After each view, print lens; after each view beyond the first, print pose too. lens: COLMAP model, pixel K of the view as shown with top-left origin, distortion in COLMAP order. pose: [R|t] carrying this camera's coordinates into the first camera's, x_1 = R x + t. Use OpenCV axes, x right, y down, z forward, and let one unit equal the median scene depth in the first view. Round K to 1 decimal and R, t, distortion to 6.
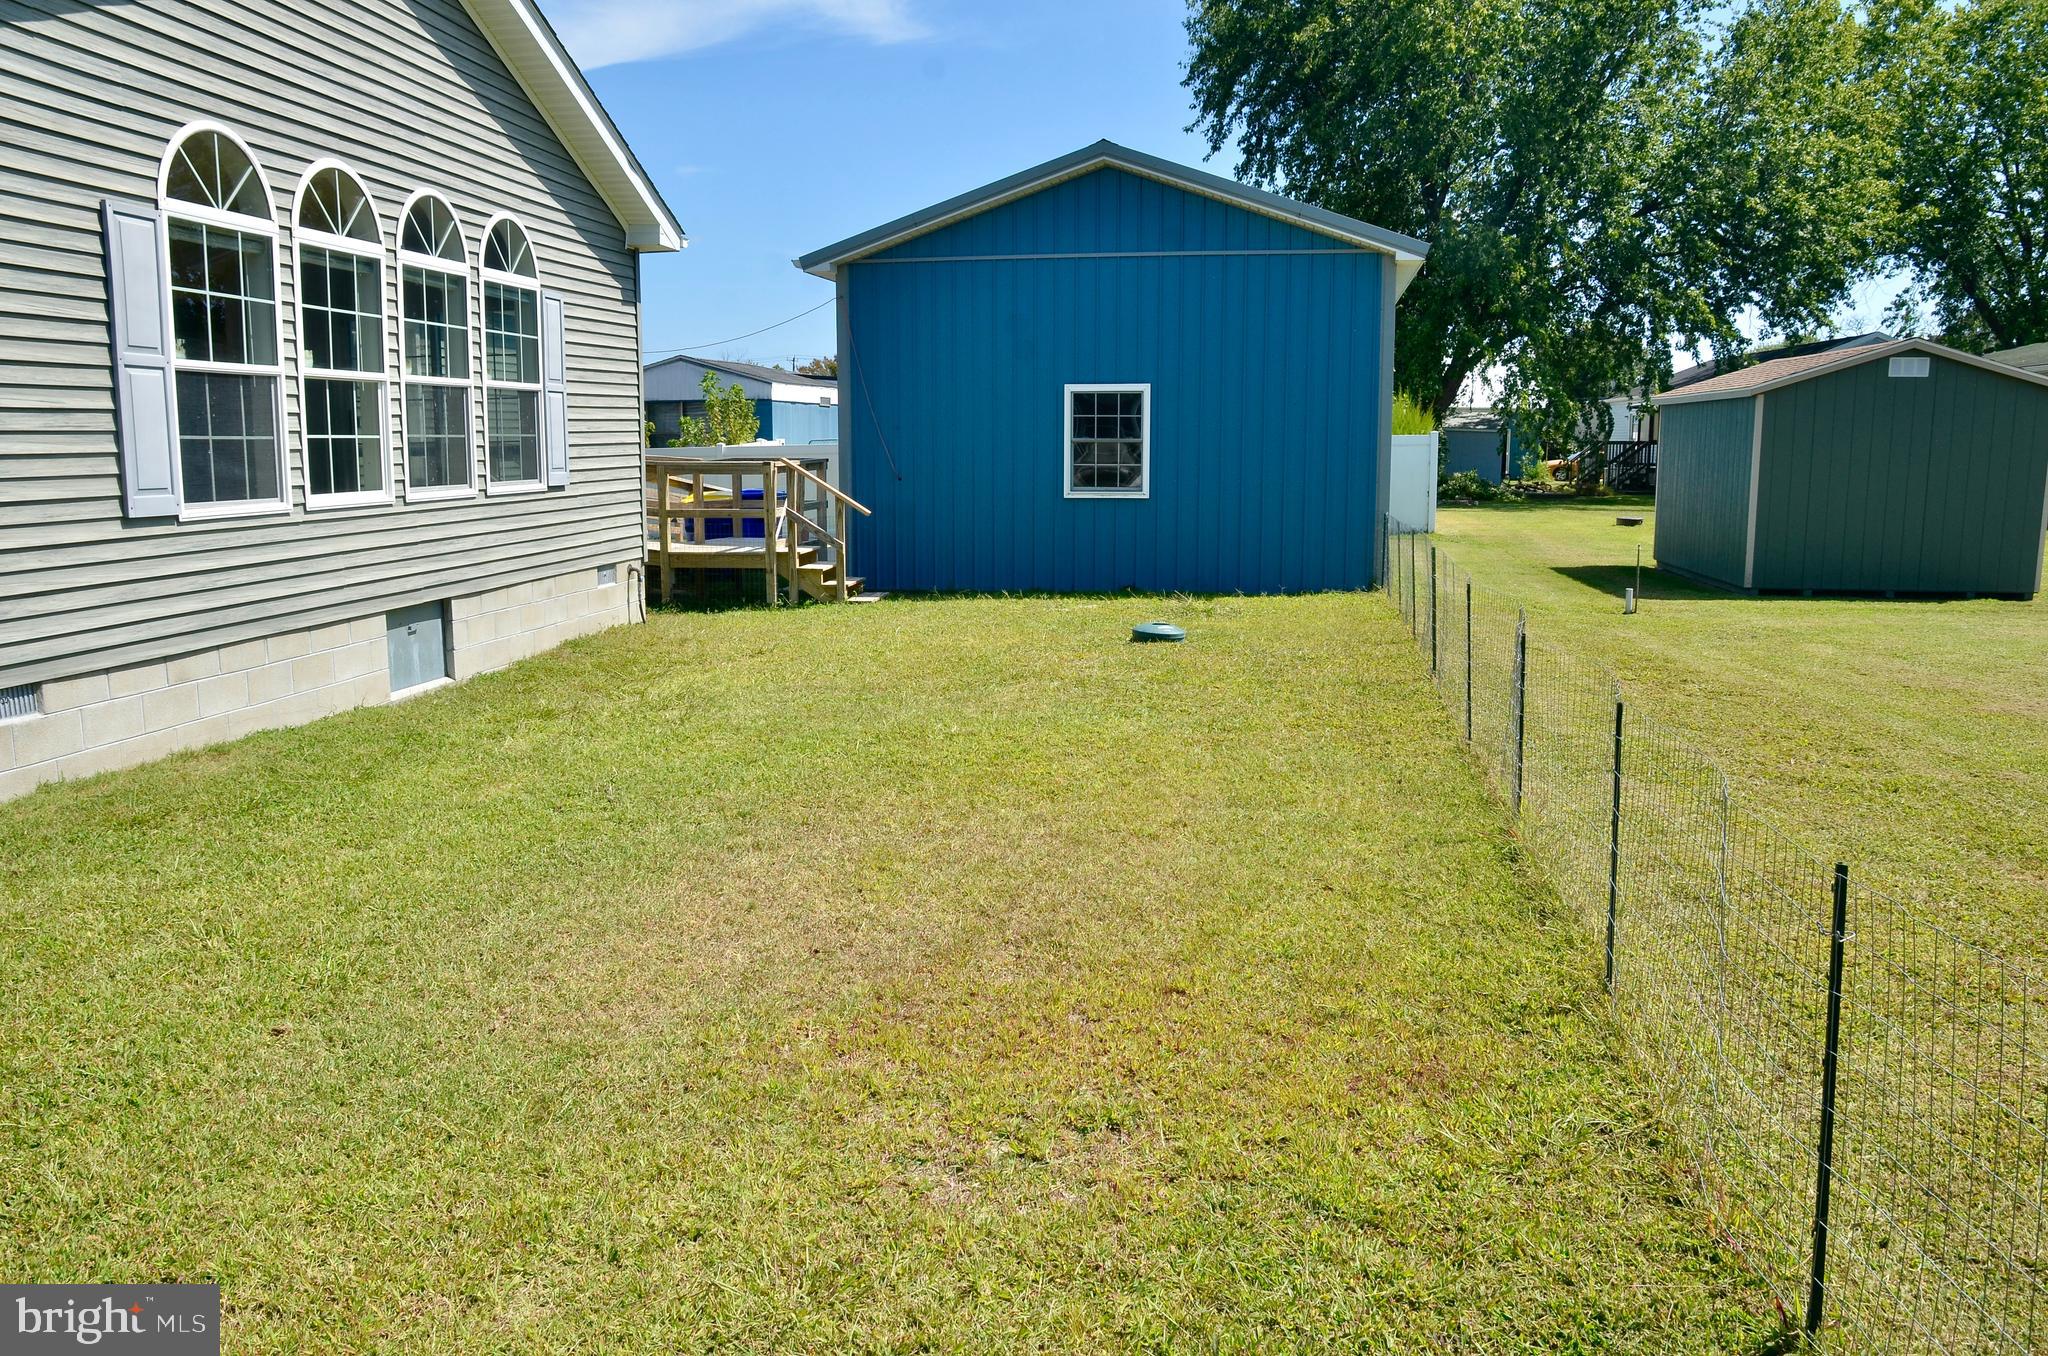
lens RADIAL K [[1528.2, 0, 1019.4], [0, 1528.2, 686.3], [0, 0, 1]] dist [-0.139930, 0.125773]
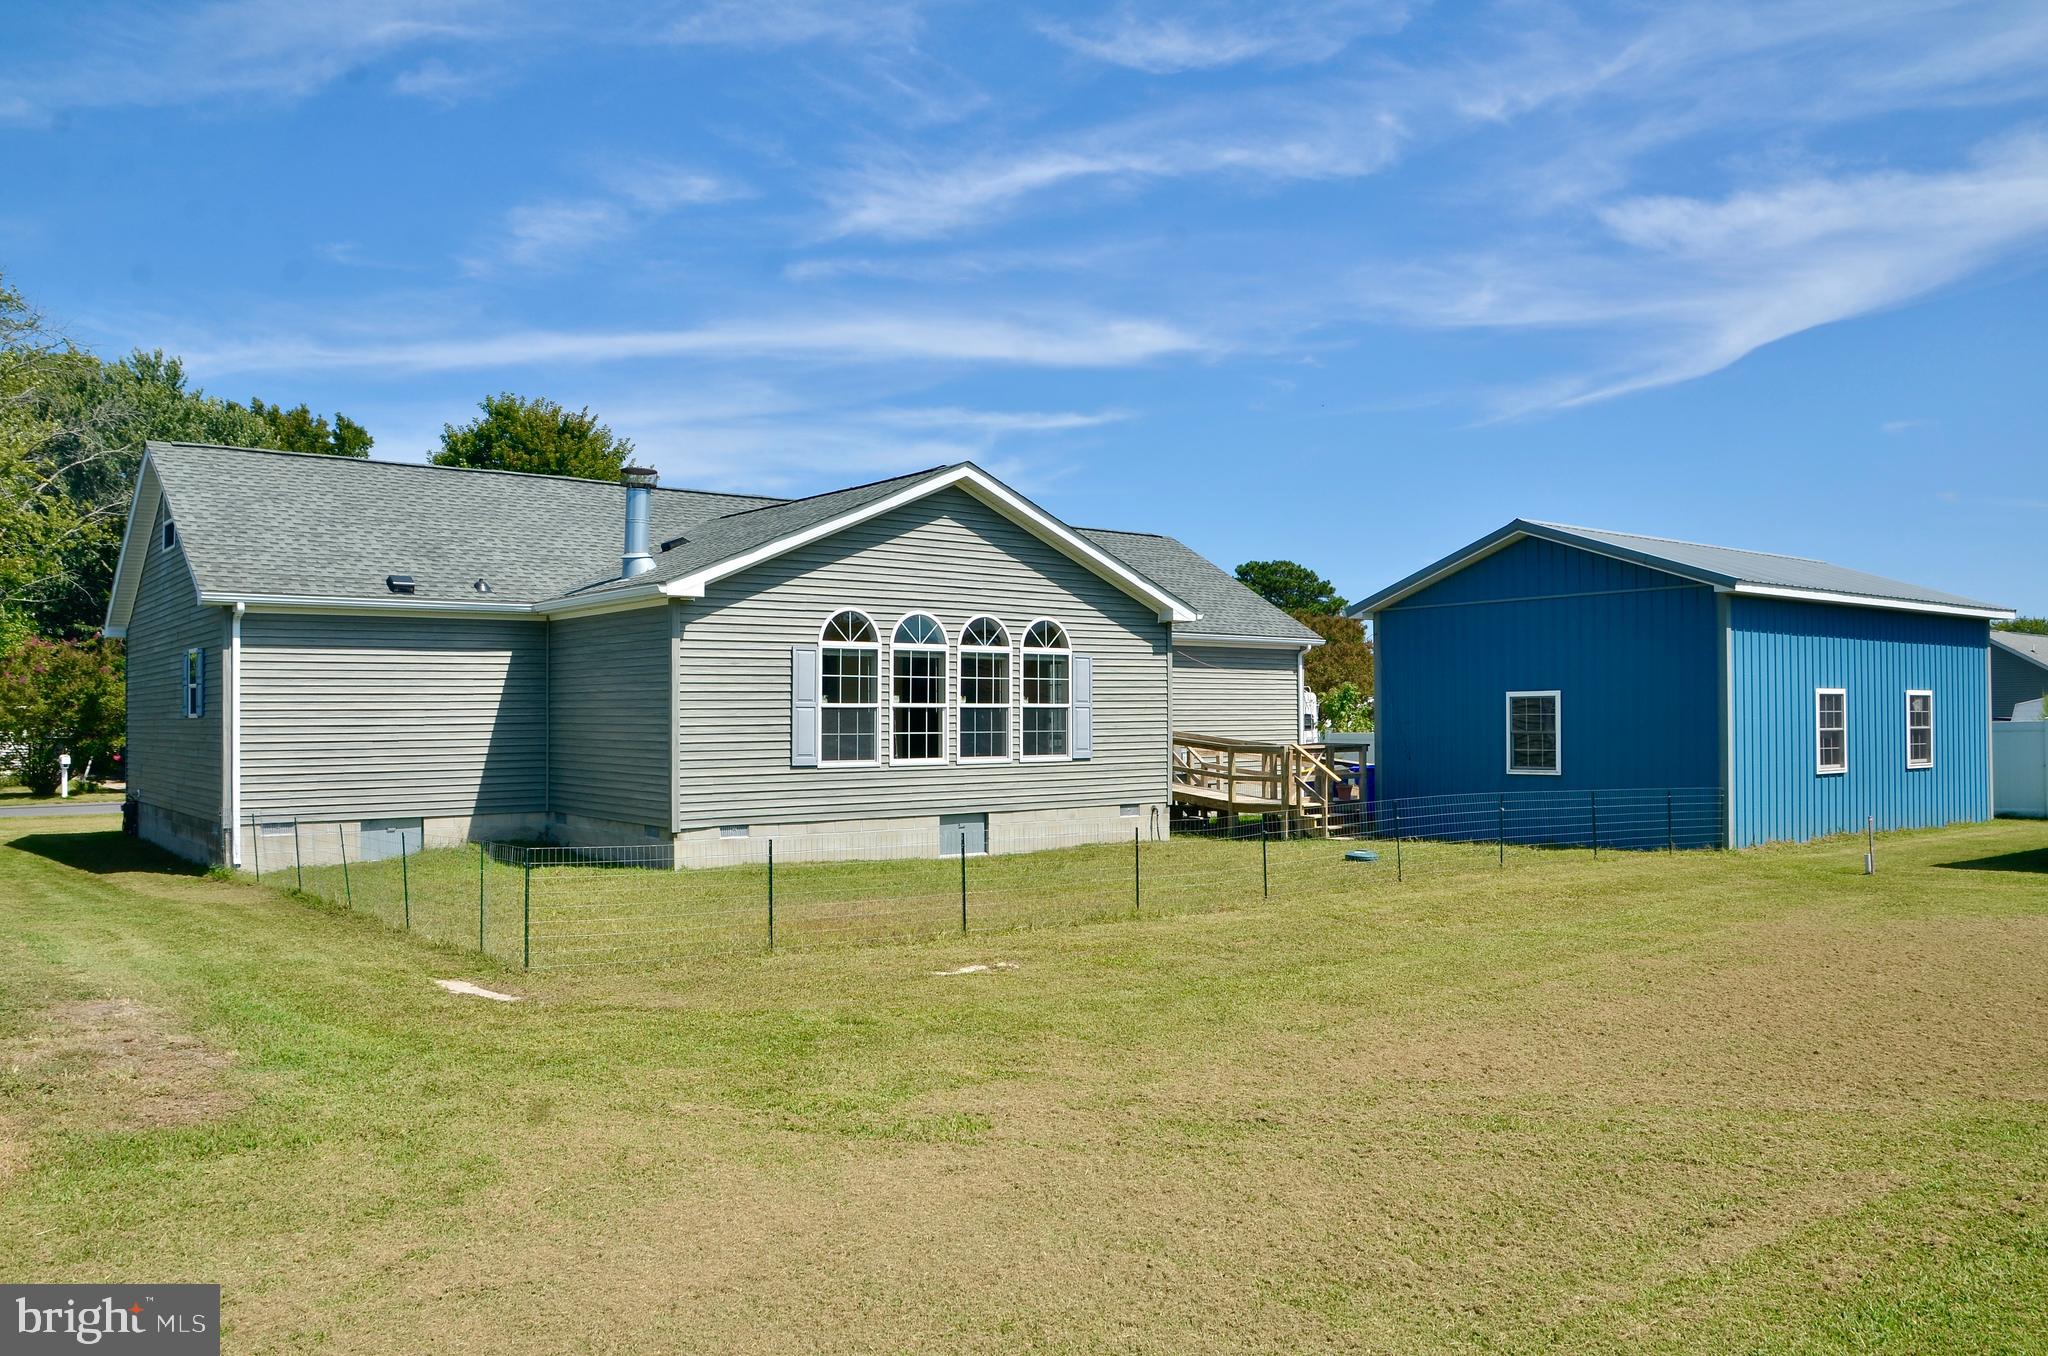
lens RADIAL K [[1528.2, 0, 1019.4], [0, 1528.2, 686.3], [0, 0, 1]] dist [-0.139930, 0.125773]
pose [[0.725158, -0.018576, -0.688331, 1.128762], [-0.105125, 0.984931, -0.137330, 0.054375], [0.680510, 0.171946, 0.712278, -0.482070]]
